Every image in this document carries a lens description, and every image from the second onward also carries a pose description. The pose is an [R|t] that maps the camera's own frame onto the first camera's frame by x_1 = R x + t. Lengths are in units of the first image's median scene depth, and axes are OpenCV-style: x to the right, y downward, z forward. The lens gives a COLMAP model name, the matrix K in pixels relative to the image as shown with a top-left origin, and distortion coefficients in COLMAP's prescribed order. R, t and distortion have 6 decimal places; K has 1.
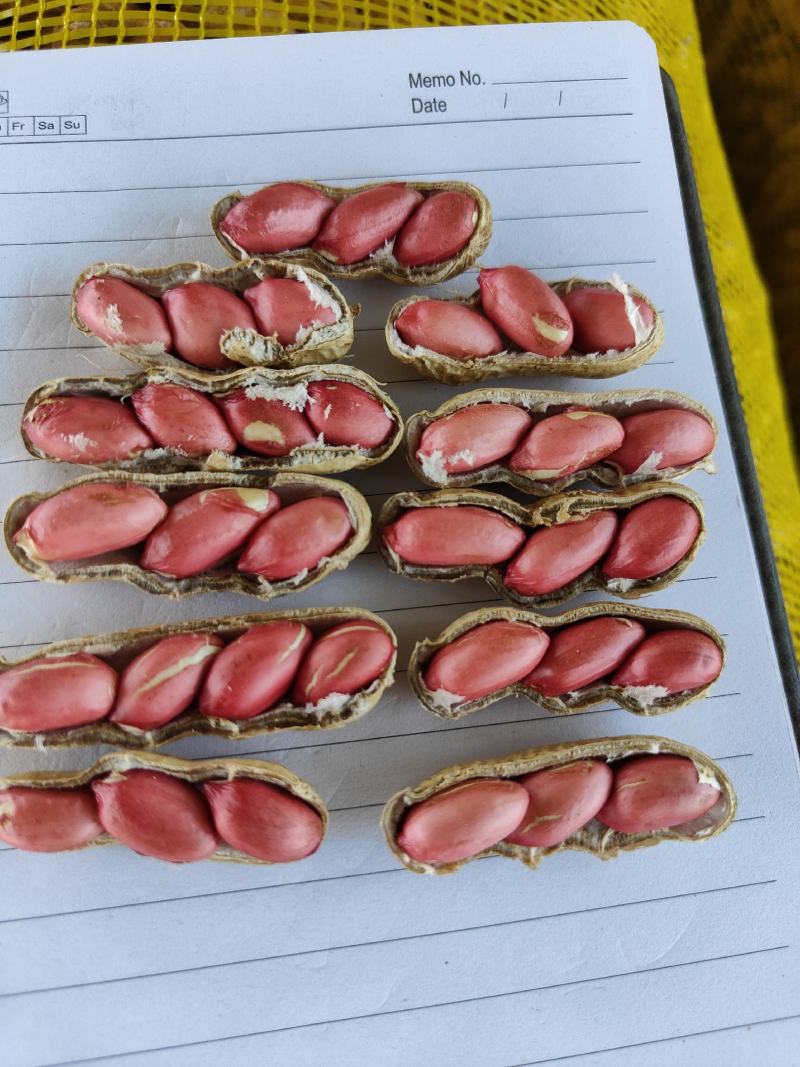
lens RADIAL K [[768.0, 0, 397.8], [0, 768.0, 533.0], [0, 0, 1]] dist [-0.012330, -0.001358]
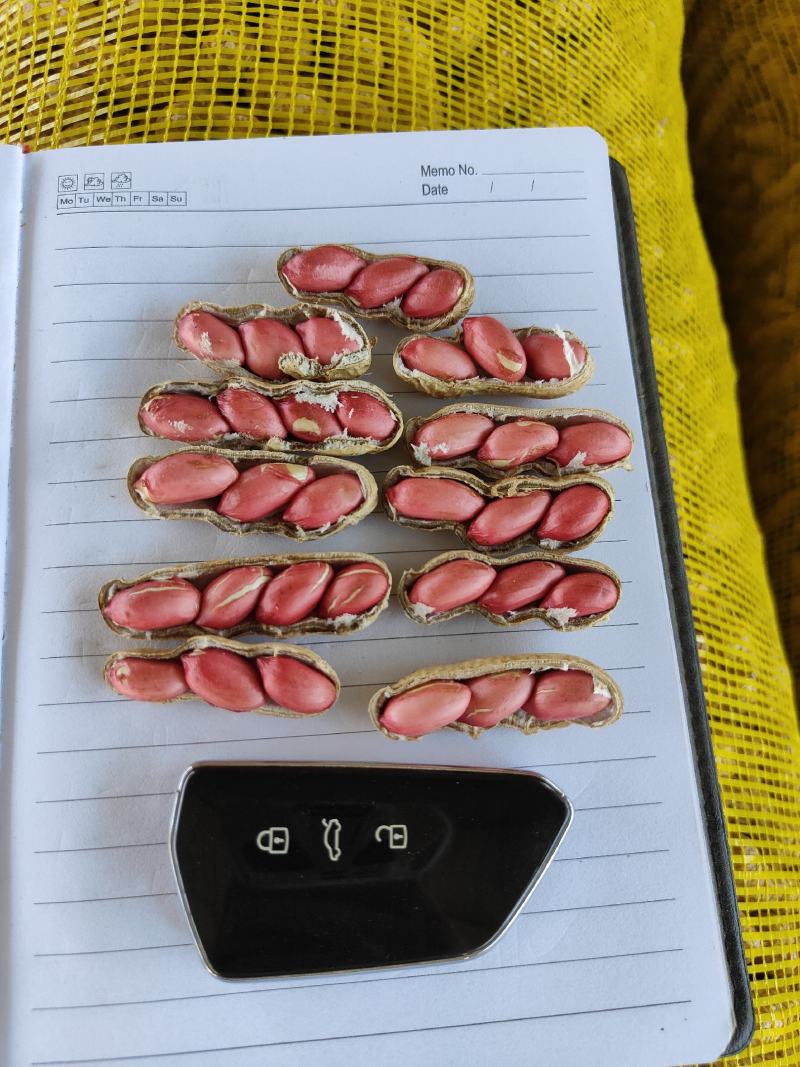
lens RADIAL K [[757.6, 0, 406.3], [0, 757.6, 530.9], [0, 0, 1]] dist [-0.004831, -0.004678]
pose [[0.998914, 0.046308, -0.005173, 0.029205], [-0.046328, 0.998919, -0.003830, 0.062505], [0.004990, 0.004066, 0.999979, -0.415288]]
